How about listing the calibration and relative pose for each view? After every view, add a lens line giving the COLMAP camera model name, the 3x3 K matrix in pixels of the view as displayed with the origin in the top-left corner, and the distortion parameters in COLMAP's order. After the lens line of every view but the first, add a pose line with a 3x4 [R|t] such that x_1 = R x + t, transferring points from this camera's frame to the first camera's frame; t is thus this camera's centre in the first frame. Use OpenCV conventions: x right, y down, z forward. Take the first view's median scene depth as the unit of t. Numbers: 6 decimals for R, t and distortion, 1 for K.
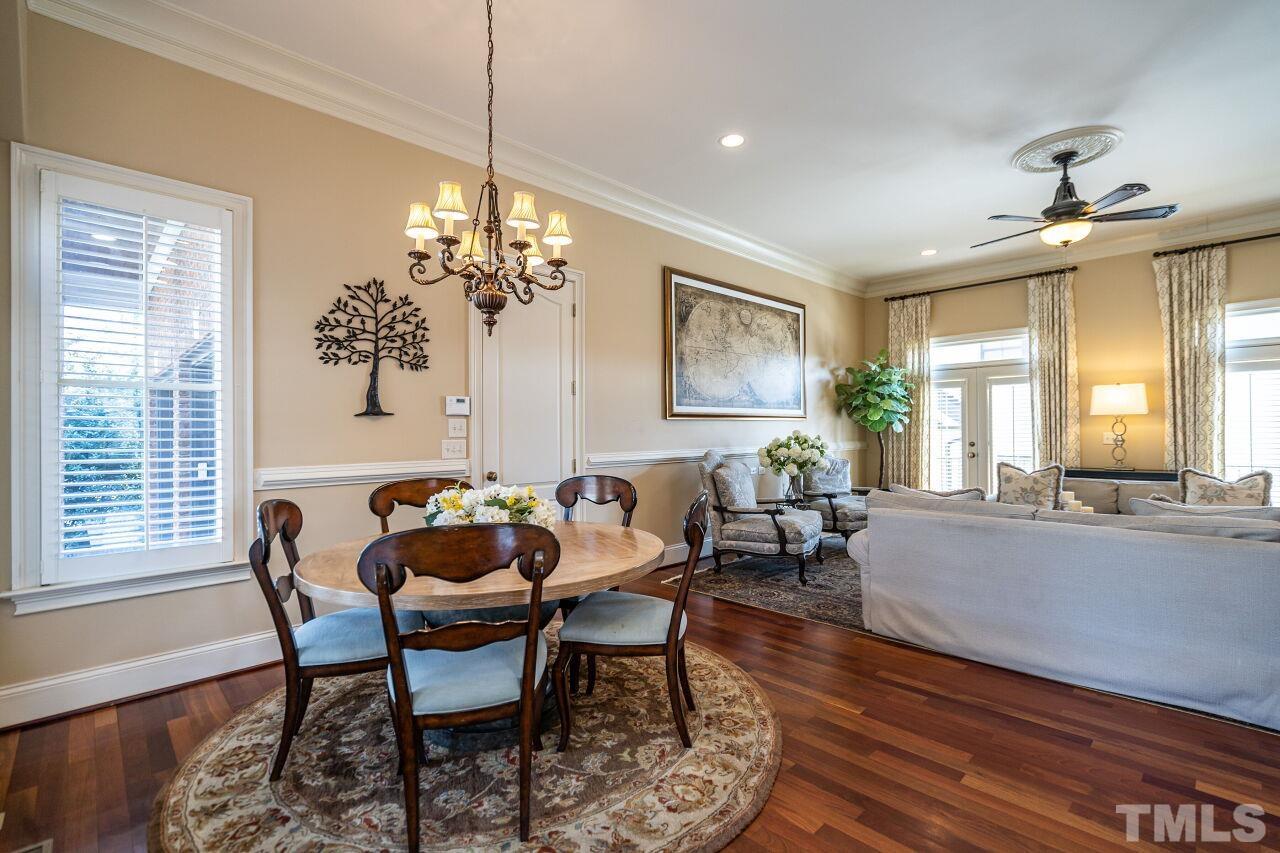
lens RADIAL K [[576.1, 0, 635.6], [0, 576.1, 421.3], [0, 0, 1]] dist [0.000920, 0.000305]
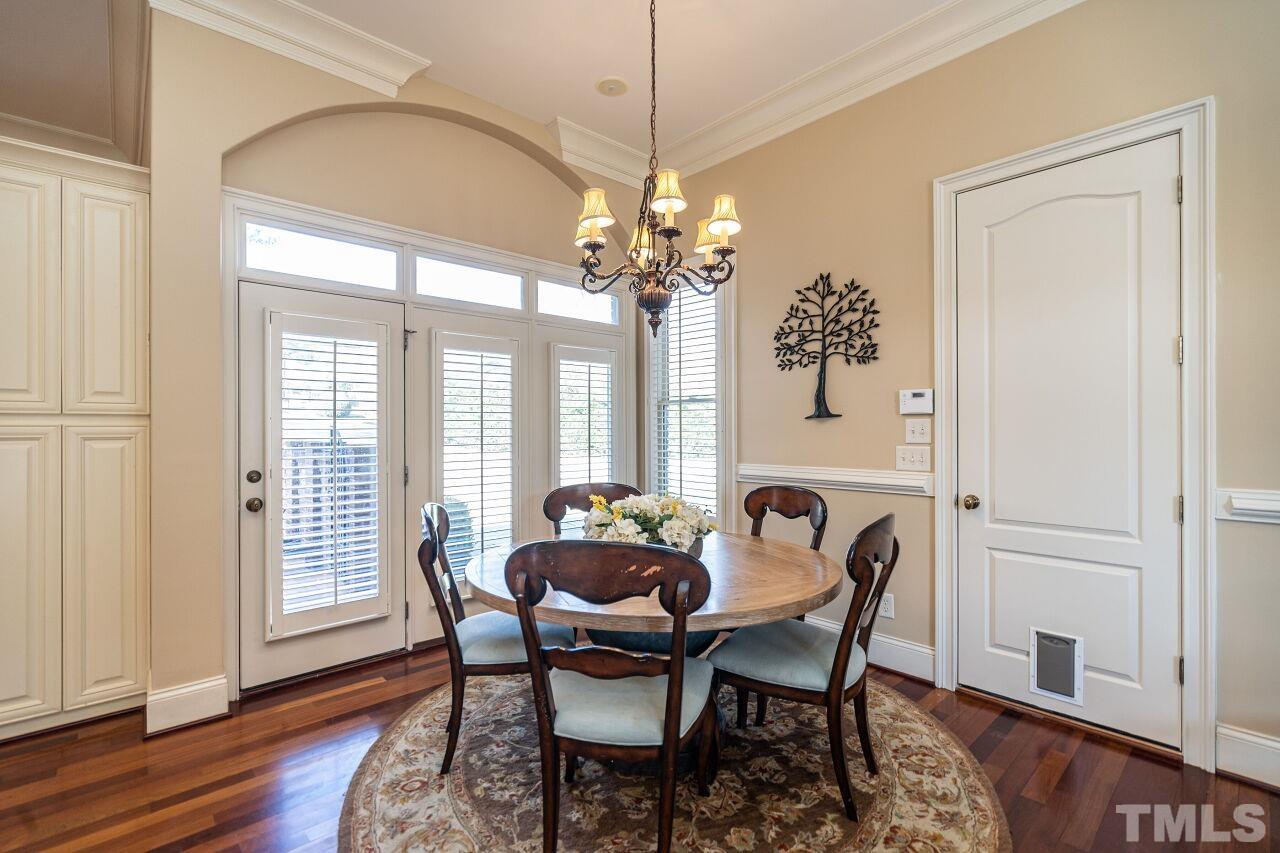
lens RADIAL K [[575.1, 0, 645.4], [0, 575.1, 425.3], [0, 0, 1]] dist [-0.003418, -0.000482]
pose [[-0.018846, 0.001880, -0.999821, 0.500013], [0.019365, 0.999811, 0.001515, -0.004496], [0.999635, -0.019333, -0.018879, 0.718229]]
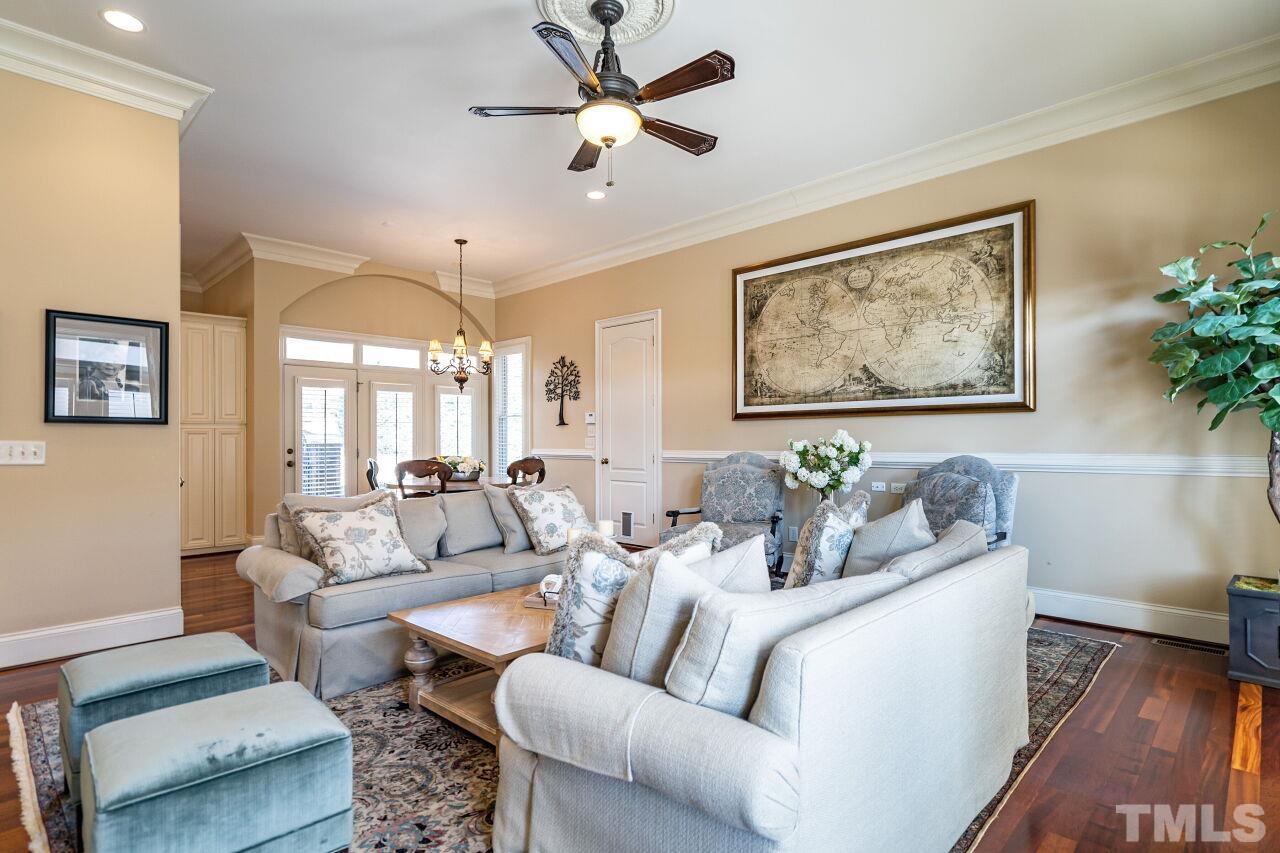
lens RADIAL K [[644.2, 0, 640.0], [0, 644.2, 426.5], [0, 0, 1]] dist [0.001911, 0.000232]
pose [[0.030026, -0.011286, -0.999485, 1.756522], [0.019836, 0.999746, -0.010693, 0.023215], [0.999352, -0.019505, 0.030242, 1.190576]]
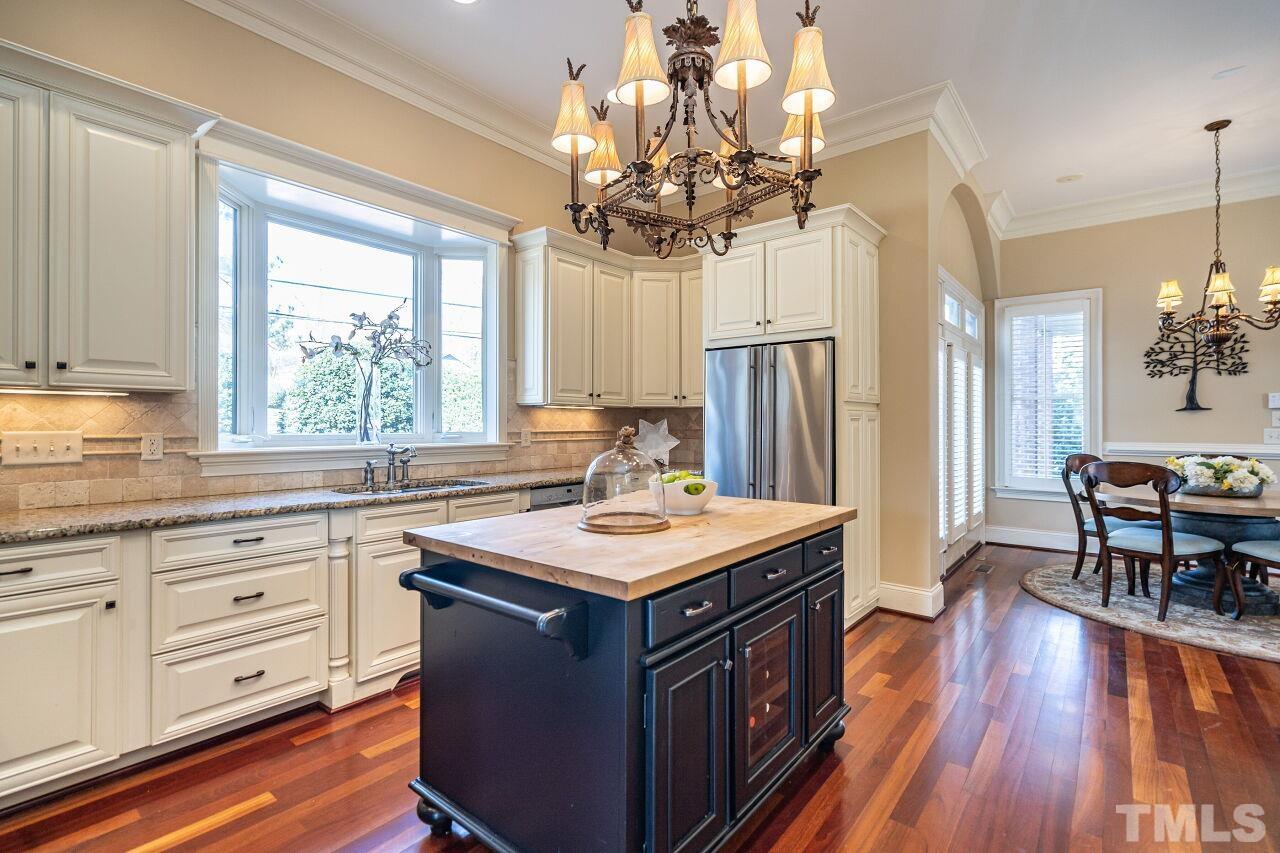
lens RADIAL K [[595.0, 0, 640.0], [0, 595.0, 426.5], [0, 0, 1]] dist [-0.001951, -0.000347]
pose [[0.128081, 0.012378, -0.991686, 0.826210], [0.013681, 0.999805, 0.014246, -0.009199], [0.991669, -0.015392, 0.127887, -0.545979]]
